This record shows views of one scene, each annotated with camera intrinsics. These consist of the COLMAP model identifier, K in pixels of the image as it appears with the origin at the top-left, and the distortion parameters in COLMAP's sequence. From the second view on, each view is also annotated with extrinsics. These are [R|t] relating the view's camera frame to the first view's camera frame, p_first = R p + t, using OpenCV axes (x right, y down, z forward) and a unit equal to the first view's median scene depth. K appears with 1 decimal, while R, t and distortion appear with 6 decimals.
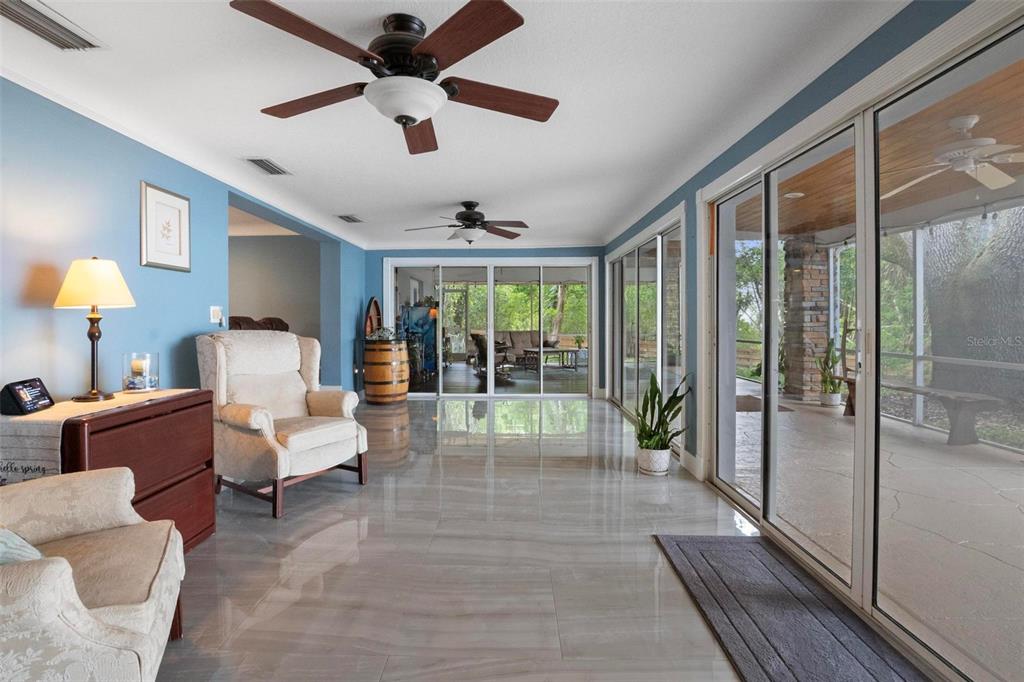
lens RADIAL K [[468.9, 0, 505.0], [0, 468.9, 318.4], [0, 0, 1]] dist [-0.030476, 0.004044]
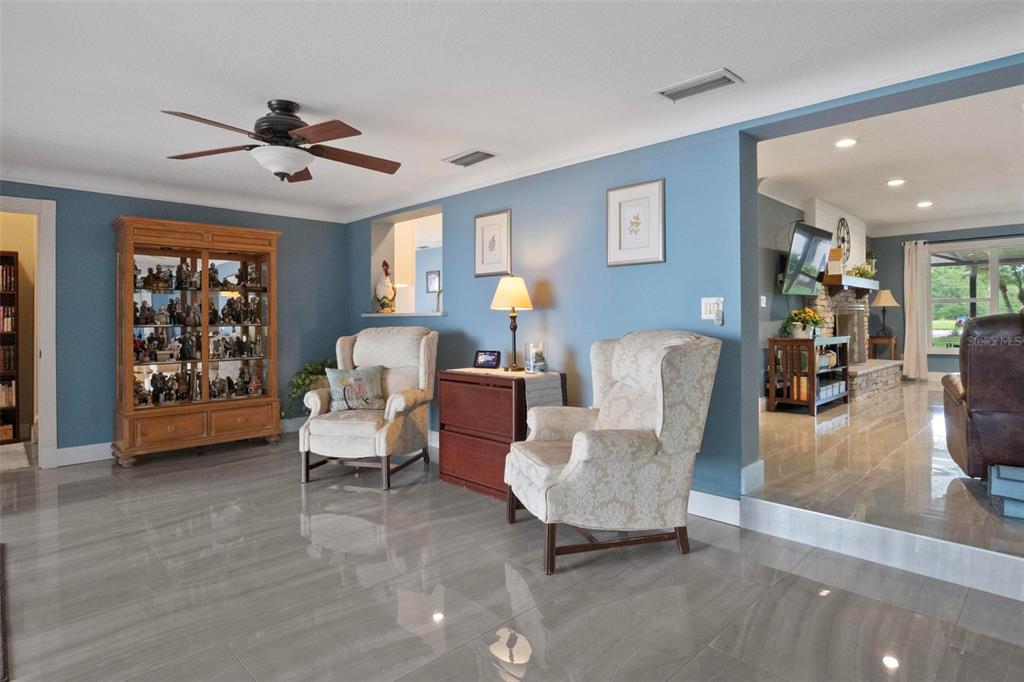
lens RADIAL K [[557.7, 0, 495.1], [0, 557.7, 312.3], [0, 0, 1]] dist [-0.023050, 0.000699]
pose [[-0.713922, -0.001077, -0.700225, 0.273975], [0.008999, 0.999902, -0.010713, 0.003791], [0.700168, -0.013950, -0.713842, 1.453817]]
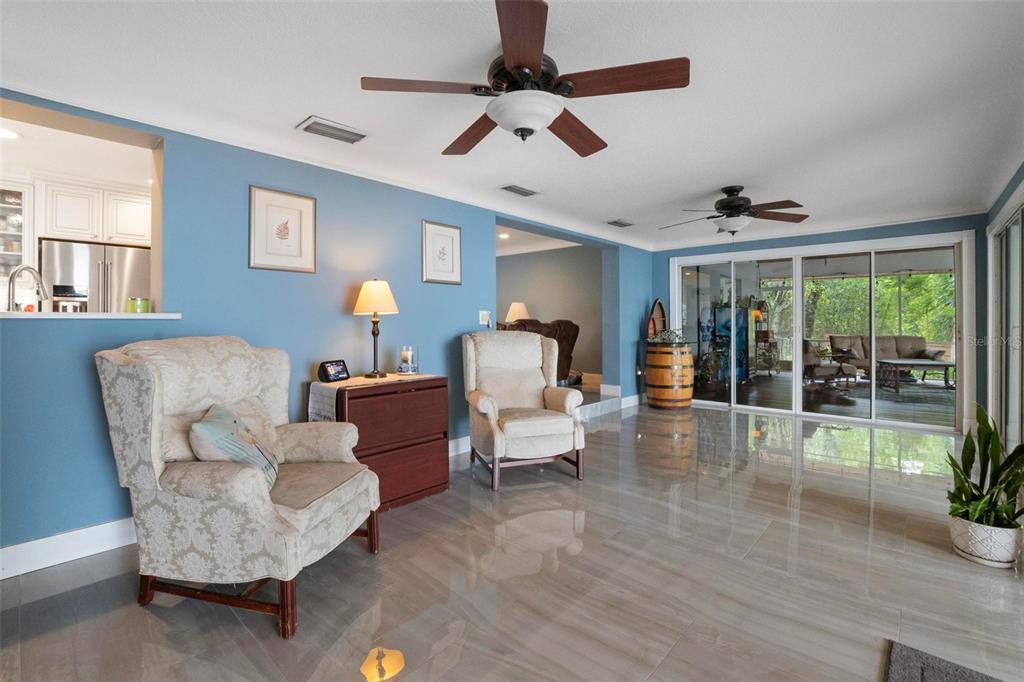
lens RADIAL K [[468.9, 0, 506.6], [0, 468.9, 318.5], [0, 0, 1]] dist [-0.030476, 0.004044]
pose [[0.752863, -0.004579, -0.658162, 0.254297], [0.002138, 0.999988, -0.004512, -0.000854], [0.658174, 0.001990, 0.752863, 0.099976]]
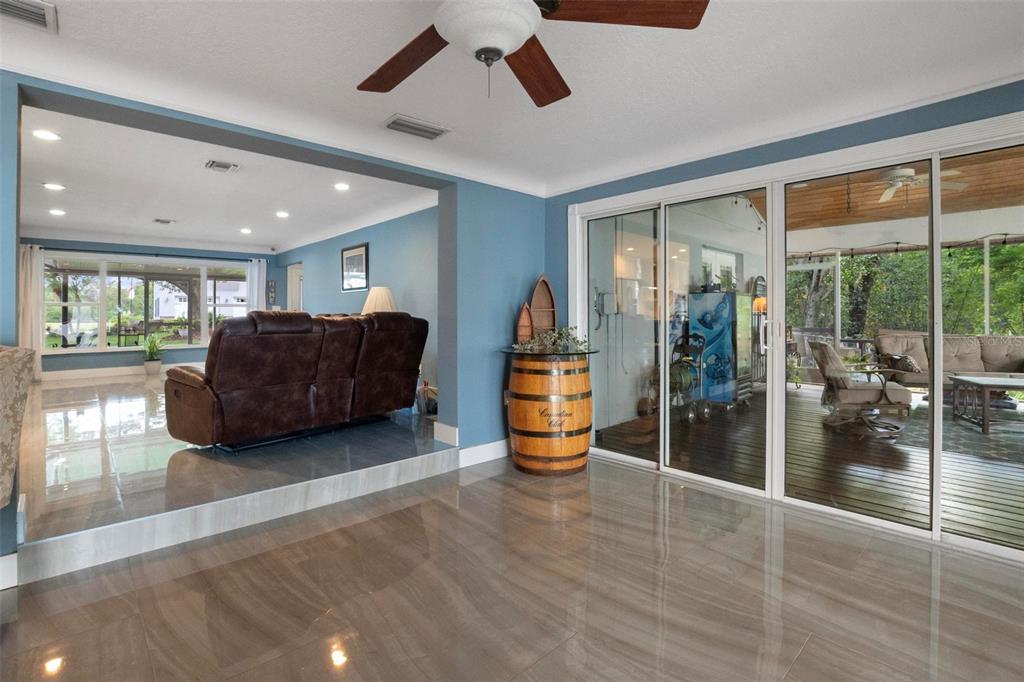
lens RADIAL K [[468.9, 0, 511.5], [0, 468.9, 312.0], [0, 0, 1]] dist [-0.030476, 0.004044]
pose [[0.692268, -0.006752, -0.721609, 0.216257], [0.005818, 0.999976, -0.003775, 0.002580], [0.721617, -0.001585, 0.692291, 1.150873]]
